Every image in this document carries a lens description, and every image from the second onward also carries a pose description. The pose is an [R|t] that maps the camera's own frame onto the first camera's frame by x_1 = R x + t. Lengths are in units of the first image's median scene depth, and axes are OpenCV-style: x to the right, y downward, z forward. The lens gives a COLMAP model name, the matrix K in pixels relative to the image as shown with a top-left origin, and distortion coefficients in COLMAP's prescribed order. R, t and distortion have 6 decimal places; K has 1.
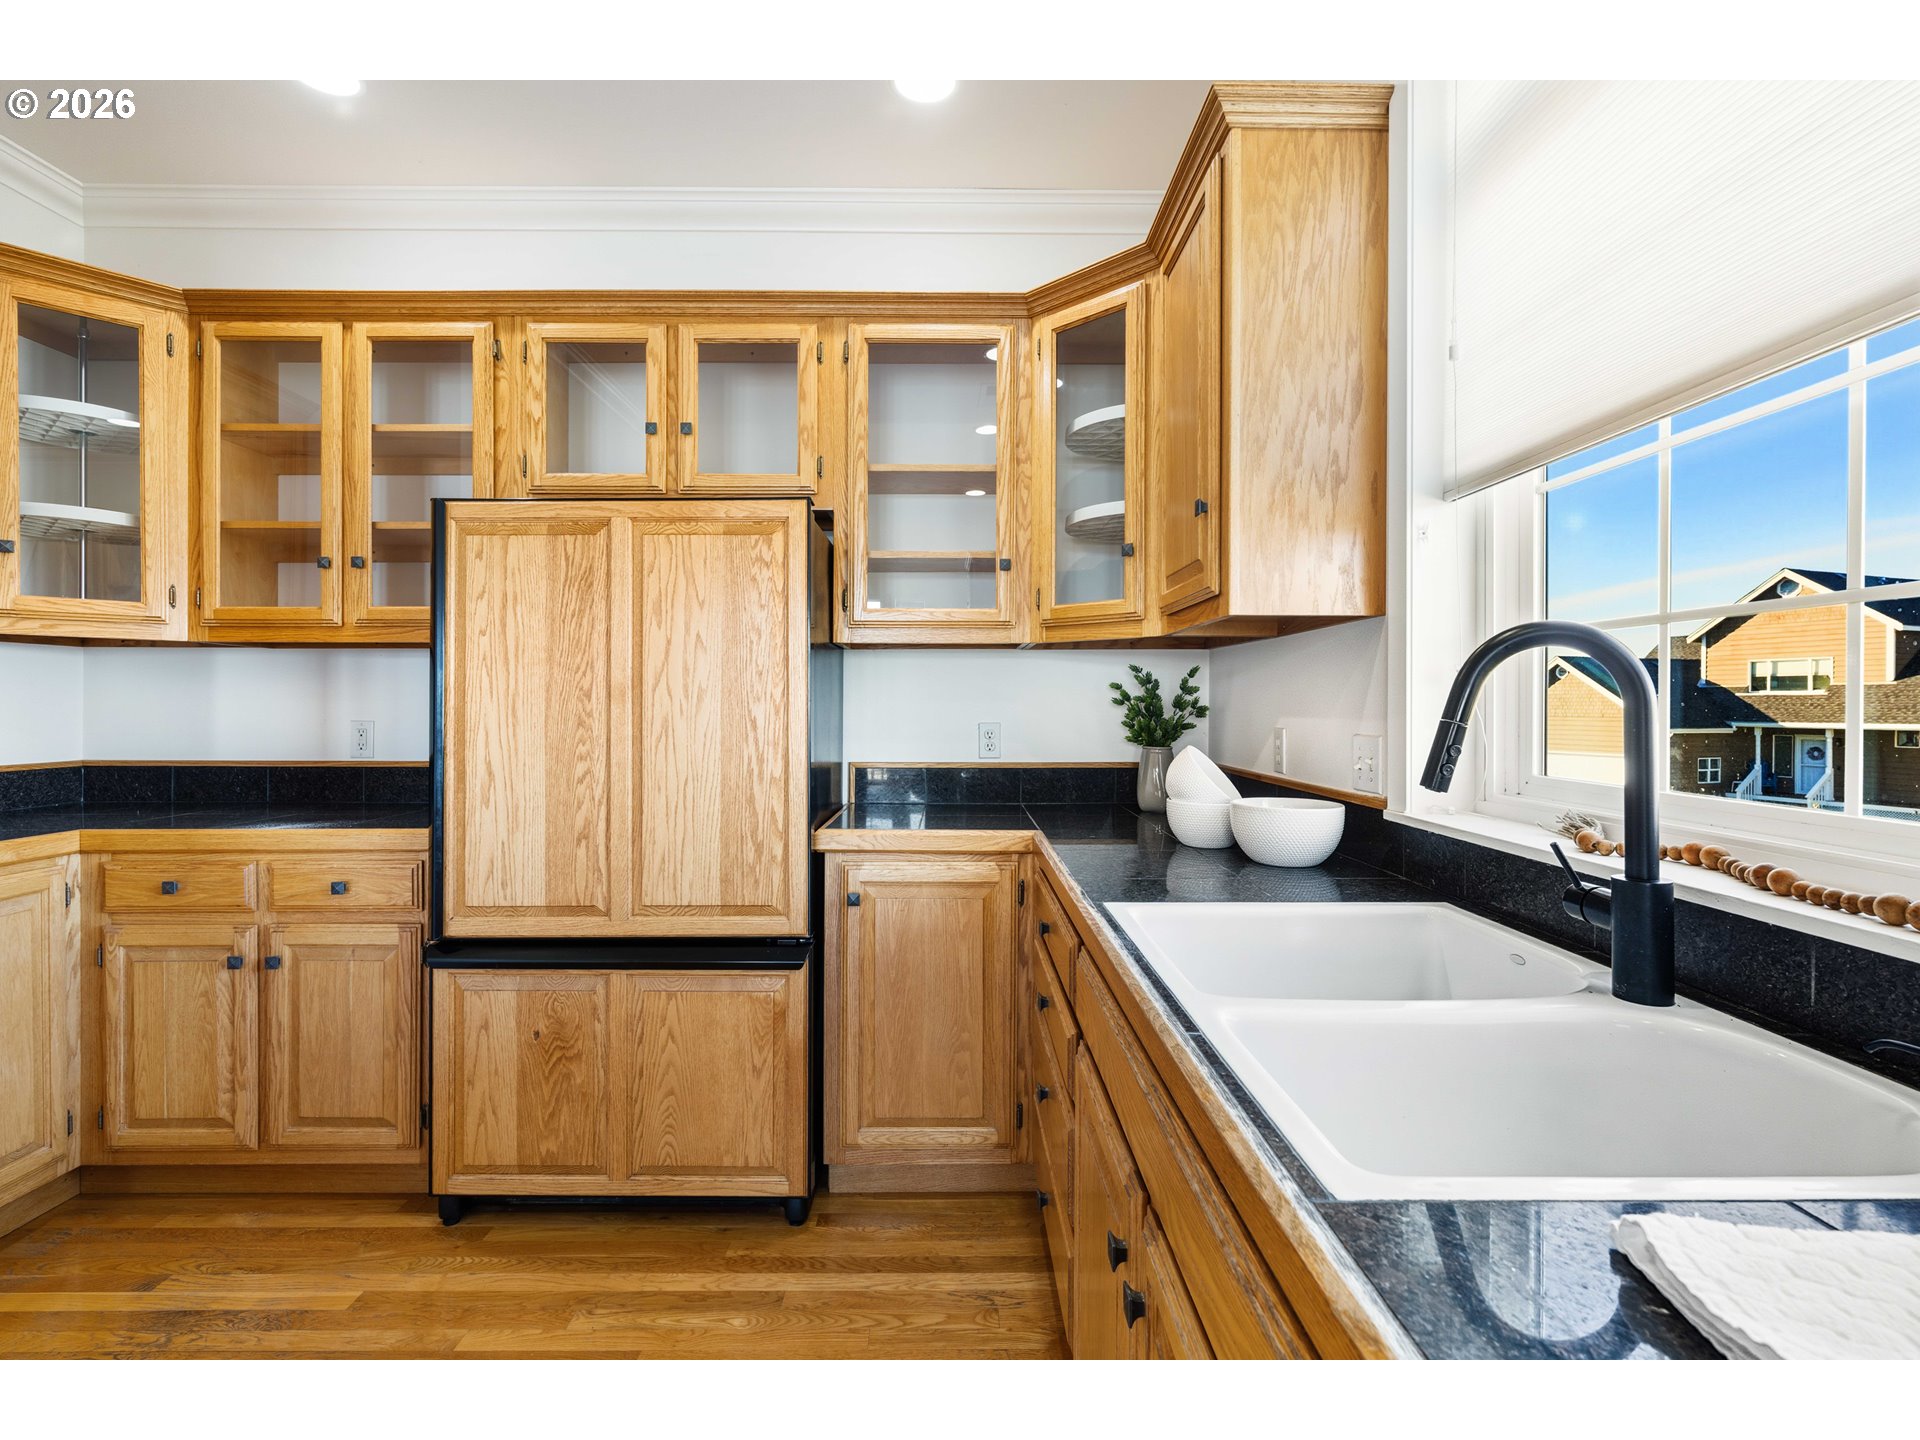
lens RADIAL K [[879.8, 0, 967.8], [0, 879.8, 707.1], [0, 0, 1]] dist [-0.007344, 0.003566]
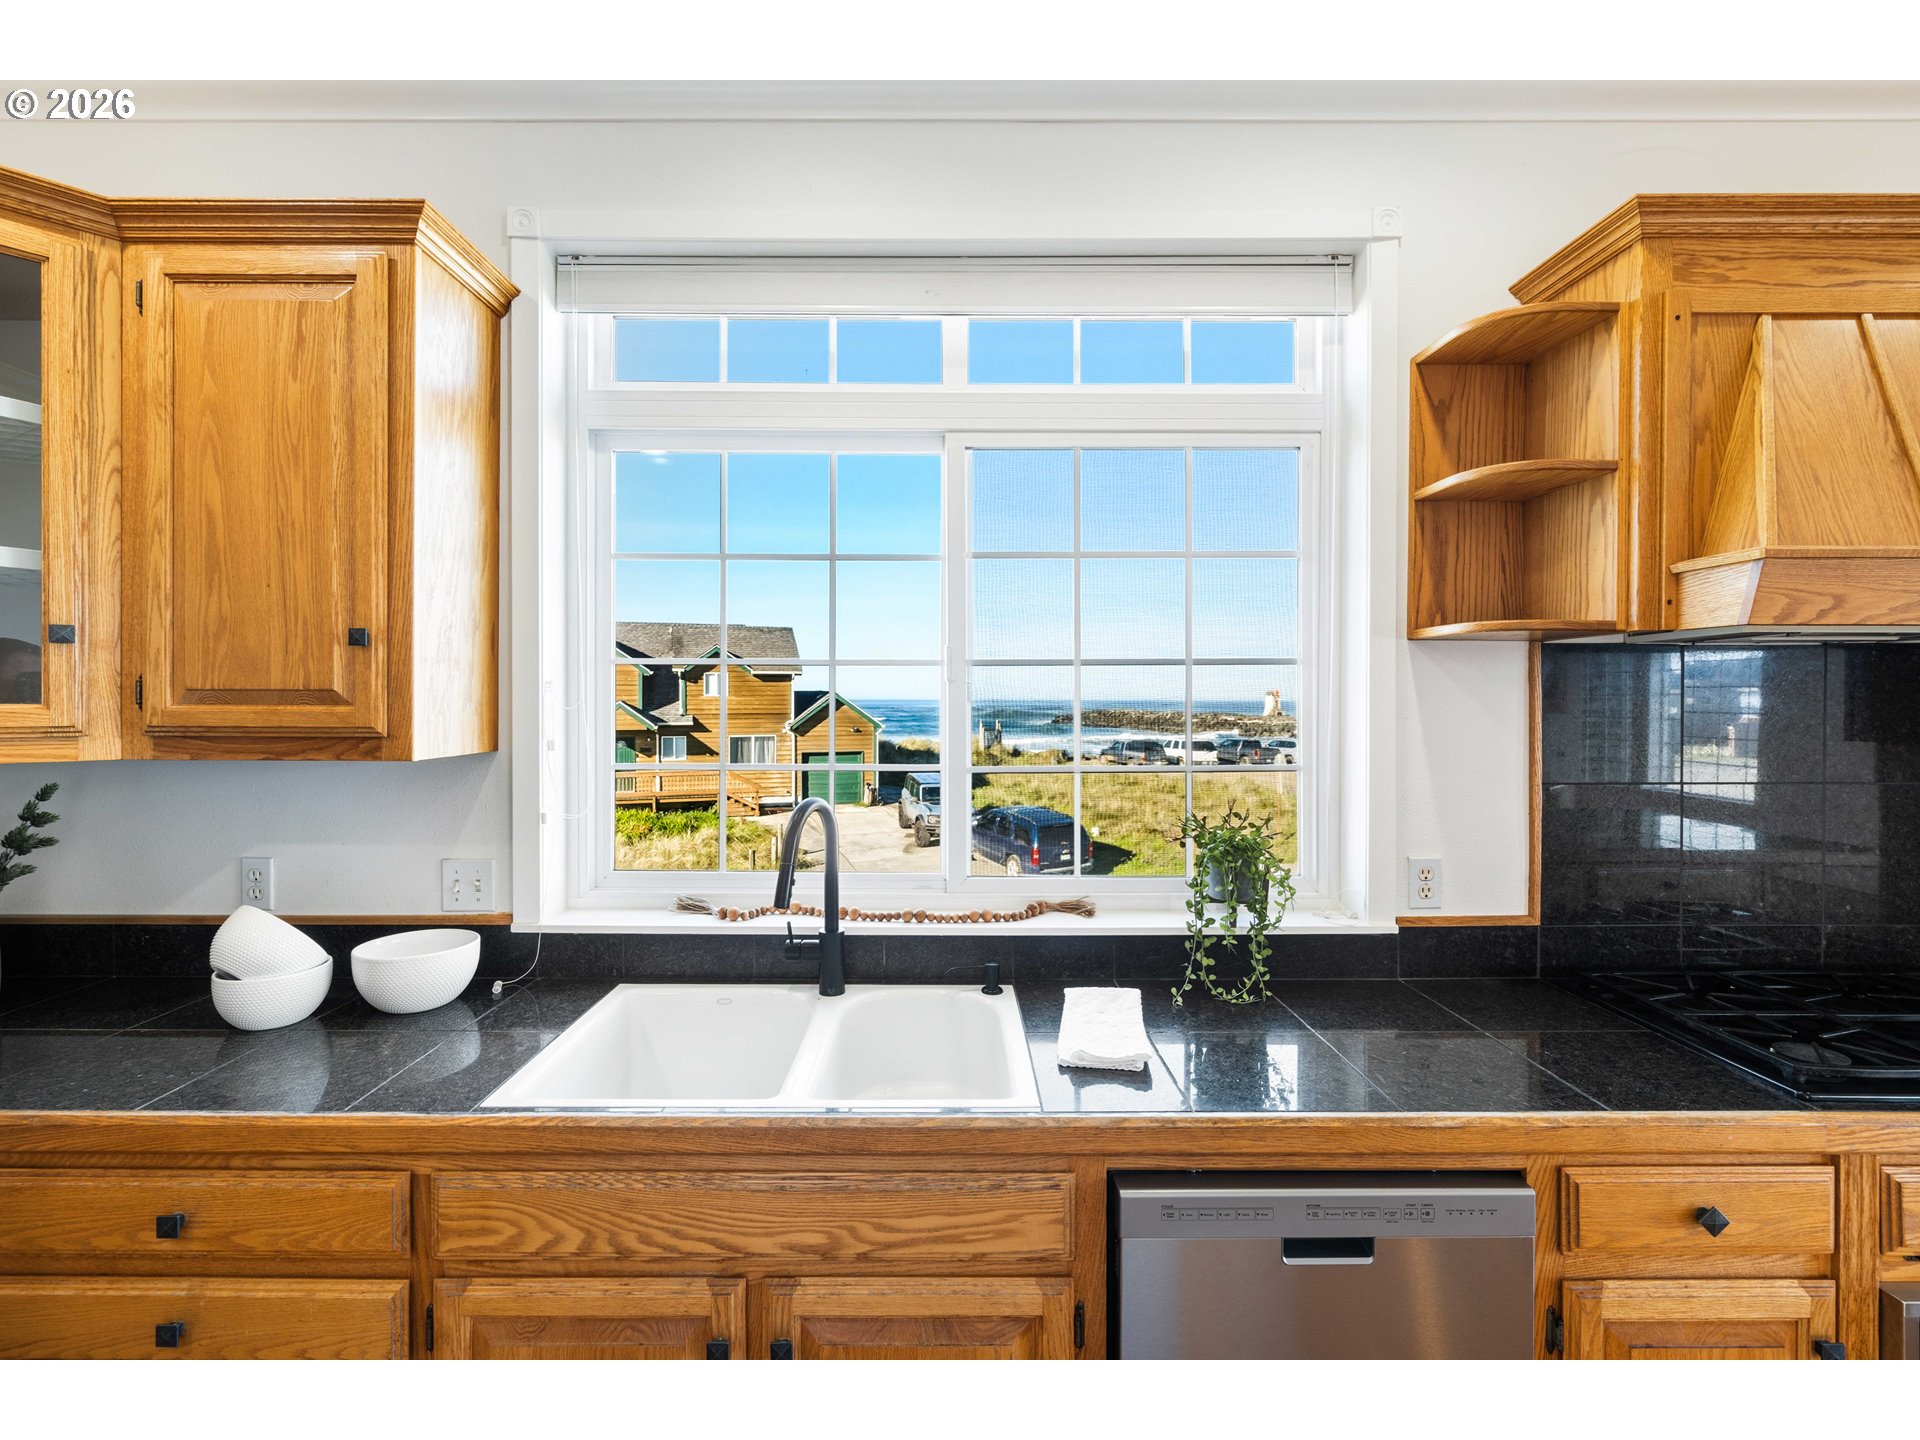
lens RADIAL K [[879.8, 0, 967.8], [0, 879.8, 707.1], [0, 0, 1]] dist [-0.007344, 0.003566]
pose [[0.010711, -0.011360, 0.999878, -0.769246], [-0.002663, 0.999932, 0.011389, -0.211034], [-0.999939, -0.002784, 0.010680, 0.475548]]
